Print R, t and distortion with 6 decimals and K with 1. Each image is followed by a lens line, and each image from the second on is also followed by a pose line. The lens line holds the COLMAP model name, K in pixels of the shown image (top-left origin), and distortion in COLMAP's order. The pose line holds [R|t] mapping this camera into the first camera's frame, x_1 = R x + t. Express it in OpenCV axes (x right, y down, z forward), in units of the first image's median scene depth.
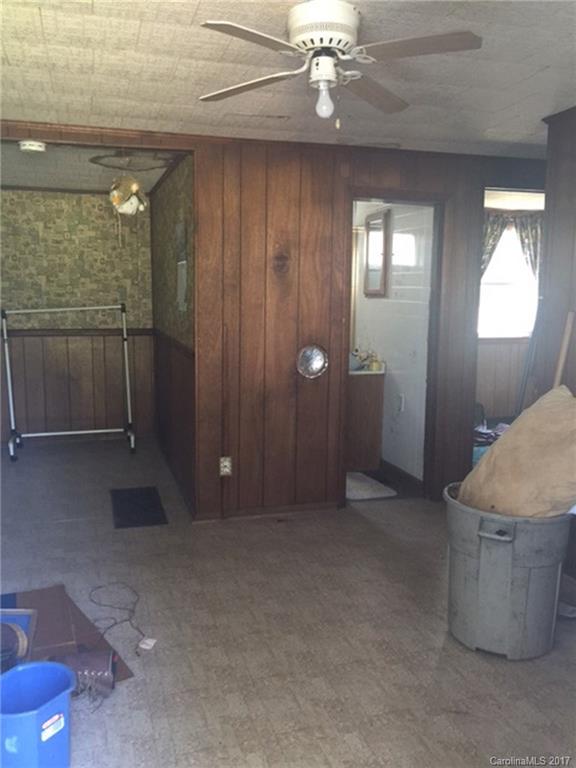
lens RADIAL K [[668.5, 0, 288.8], [0, 668.5, 379.1], [0, 0, 1]] dist [0.064480, -0.099127]
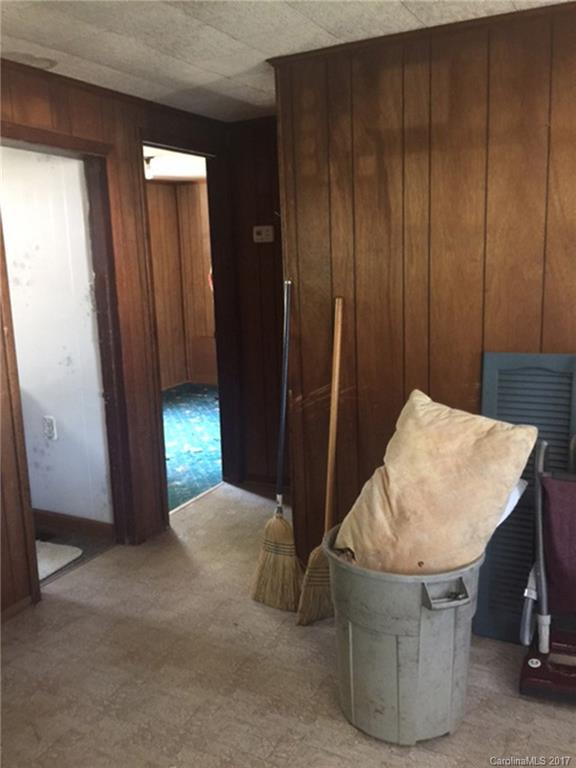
lens RADIAL K [[668.5, 0, 286.9], [0, 668.5, 385.1], [0, 0, 1]] dist [0.064480, -0.099127]
pose [[0.700040, -0.176855, 0.691857, -0.256672], [0.133615, 0.984176, 0.116383, -0.104328], [-0.701492, 0.010969, 0.712593, 0.462917]]
